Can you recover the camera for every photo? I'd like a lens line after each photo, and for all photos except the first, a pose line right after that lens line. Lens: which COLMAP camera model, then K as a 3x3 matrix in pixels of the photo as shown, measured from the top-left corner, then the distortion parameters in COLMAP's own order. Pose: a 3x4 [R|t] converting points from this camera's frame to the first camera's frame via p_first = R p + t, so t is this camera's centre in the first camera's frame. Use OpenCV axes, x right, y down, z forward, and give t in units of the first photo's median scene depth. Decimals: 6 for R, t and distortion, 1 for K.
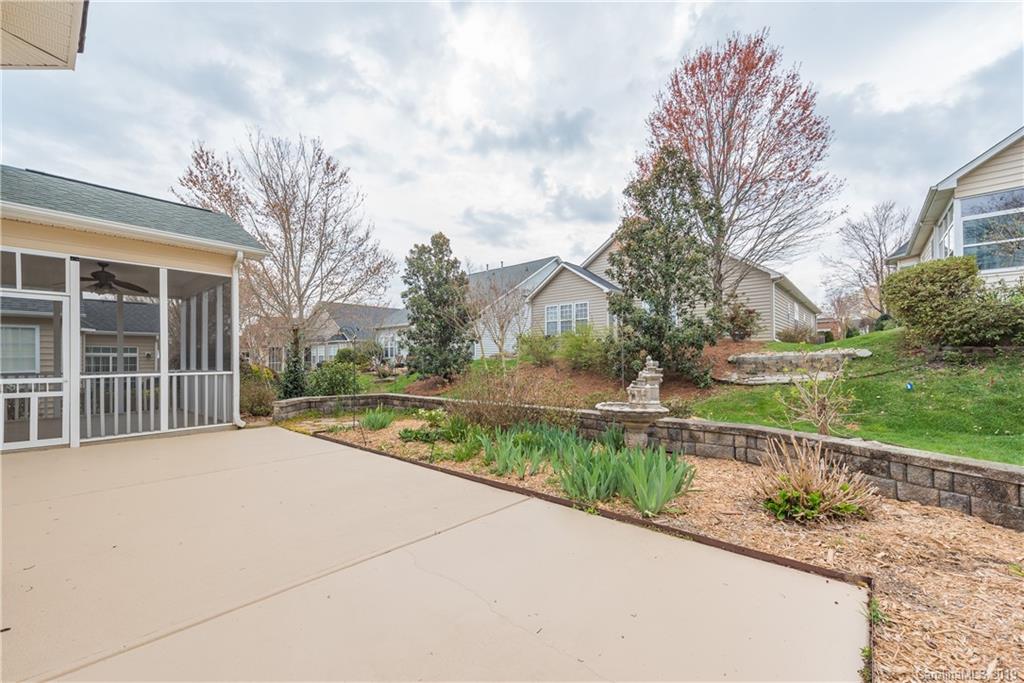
lens RADIAL K [[413.8, 0, 511.2], [0, 413.8, 351.5], [0, 0, 1]] dist [0.004098, 0.000187]
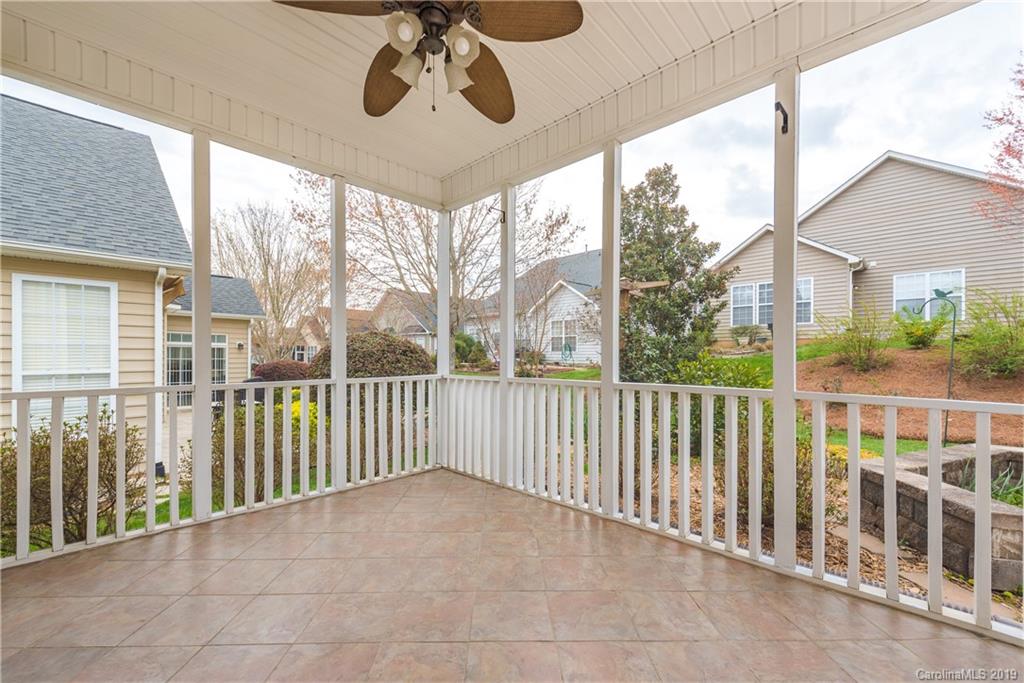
lens RADIAL K [[413.8, 0, 508.4], [0, 413.8, 349.5], [0, 0, 1]] dist [0.004098, 0.000187]
pose [[0.998263, 0.010060, -0.058057, -0.378026], [-0.009775, 0.999939, 0.005194, 0.006864], [0.058105, -0.004617, 0.998300, 0.313993]]
